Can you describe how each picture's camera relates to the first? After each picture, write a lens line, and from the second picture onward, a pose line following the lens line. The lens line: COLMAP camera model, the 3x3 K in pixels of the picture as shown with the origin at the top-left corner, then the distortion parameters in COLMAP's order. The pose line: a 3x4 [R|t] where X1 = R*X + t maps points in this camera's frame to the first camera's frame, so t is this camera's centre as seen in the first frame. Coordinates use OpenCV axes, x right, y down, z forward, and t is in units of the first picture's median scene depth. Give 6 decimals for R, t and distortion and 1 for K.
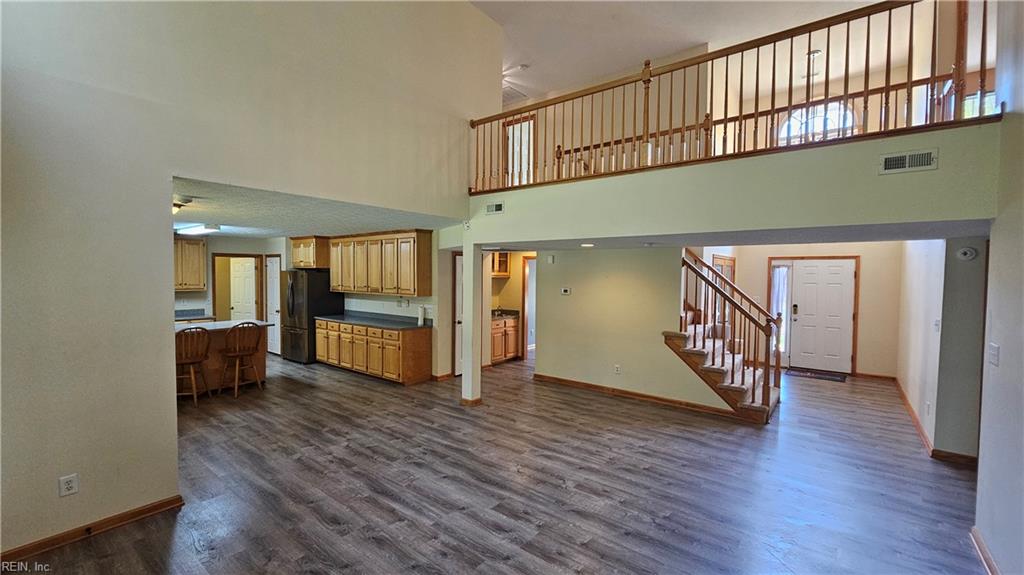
lens RADIAL K [[420.0, 0, 508.0], [0, 420.0, 287.1], [0, 0, 1]] dist [-0.001648, -0.000115]
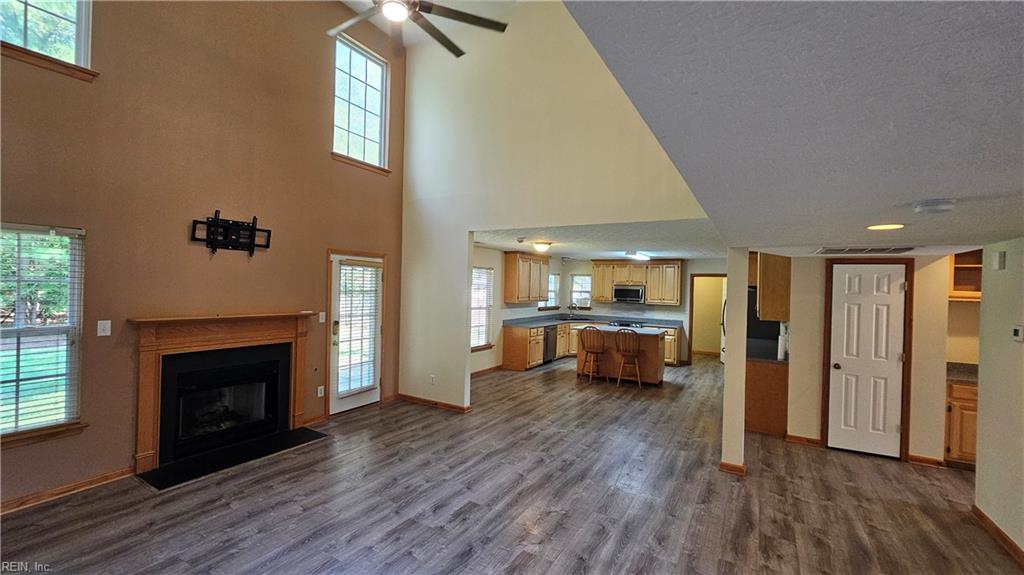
lens RADIAL K [[414.5, 0, 512.0], [0, 414.5, 287.5], [0, 0, 1]] dist [-0.001529, -0.000075]
pose [[0.148060, -0.002509, -0.988975, 0.684107], [-0.054789, 0.998440, -0.010736, -0.006977], [0.987460, 0.055774, 0.147692, 0.615494]]
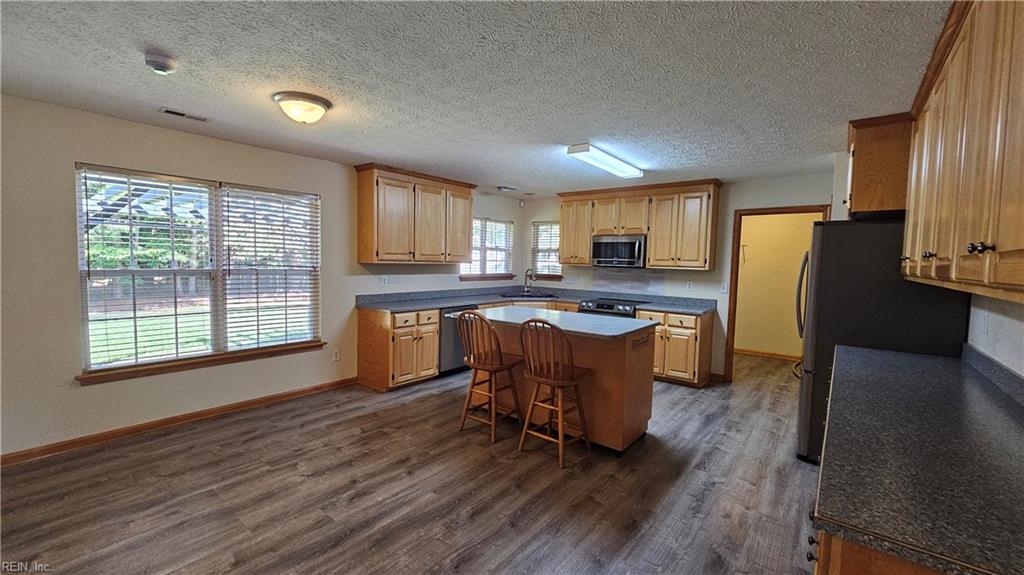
lens RADIAL K [[418.7, 0, 511.5], [0, 418.7, 282.7], [0, 0, 1]] dist [0.002987, 0.000188]
pose [[0.012180, 0.045891, -0.998872, -0.158198], [-0.053647, 0.997538, 0.045176, 0.025155], [0.998486, 0.053037, 0.014612, 1.226612]]
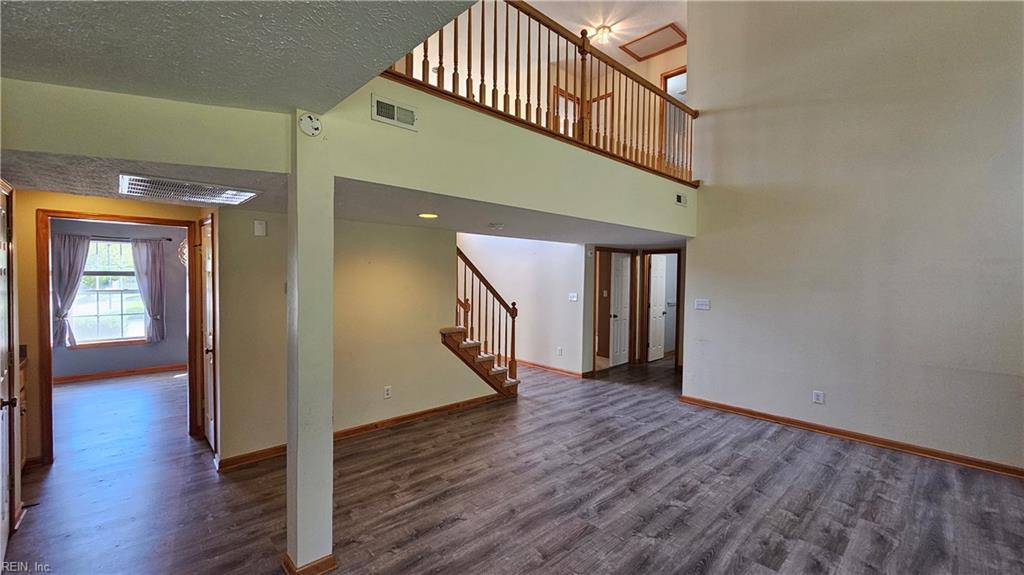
lens RADIAL K [[420.0, 0, 508.0], [0, 420.0, 287.1], [0, 0, 1]] dist [-0.001648, -0.000115]
pose [[0.142572, -0.034791, 0.989173, -0.555945], [0.018325, 0.999304, 0.032506, -0.008047], [-0.989615, 0.013493, 0.143110, 0.910522]]
